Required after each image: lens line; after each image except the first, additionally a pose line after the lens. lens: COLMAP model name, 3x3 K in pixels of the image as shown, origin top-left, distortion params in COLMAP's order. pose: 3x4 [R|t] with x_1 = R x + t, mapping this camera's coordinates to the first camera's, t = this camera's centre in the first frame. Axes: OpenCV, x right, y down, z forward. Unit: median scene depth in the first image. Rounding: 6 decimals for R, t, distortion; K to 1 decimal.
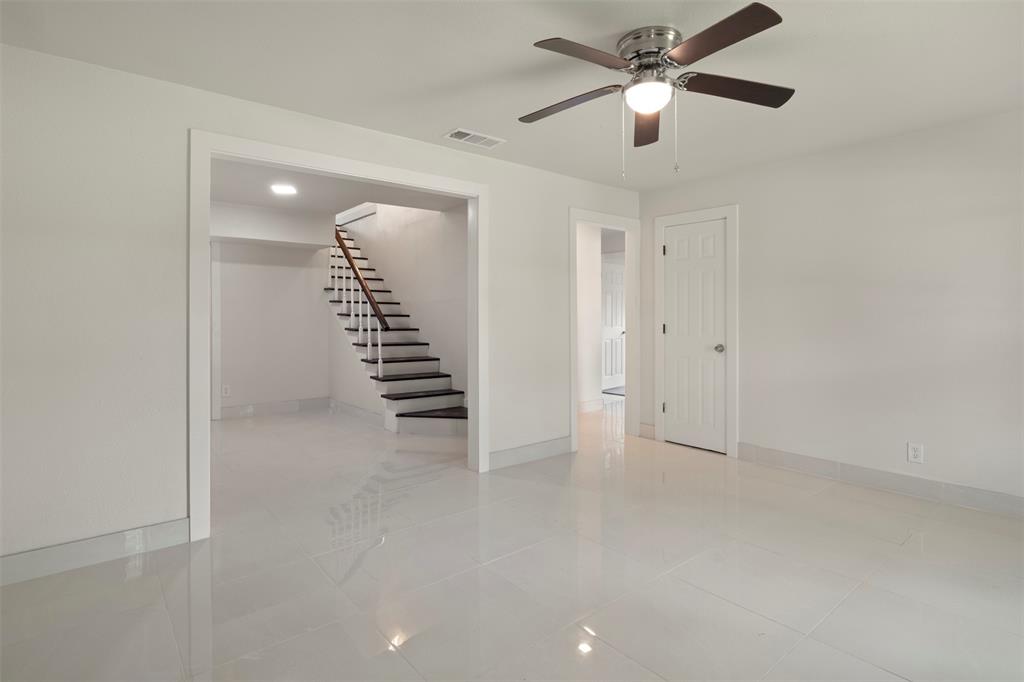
lens RADIAL K [[516.3, 0, 510.5], [0, 516.3, 322.5], [0, 0, 1]] dist [-0.011303, 0.000689]
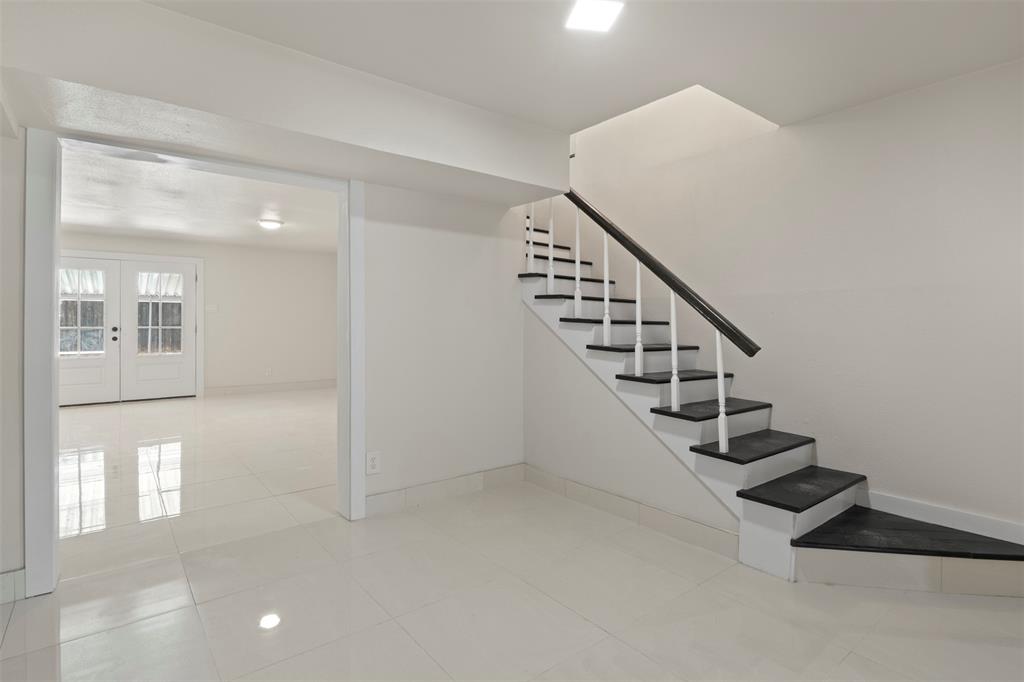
lens RADIAL K [[516.3, 0, 510.5], [0, 516.3, 322.5], [0, 0, 1]] dist [-0.011303, 0.000689]
pose [[0.999931, 0.008422, -0.008202, -0.407318], [-0.008495, 0.999925, -0.008856, -0.007634], [0.008127, 0.008926, 0.999927, 0.469497]]
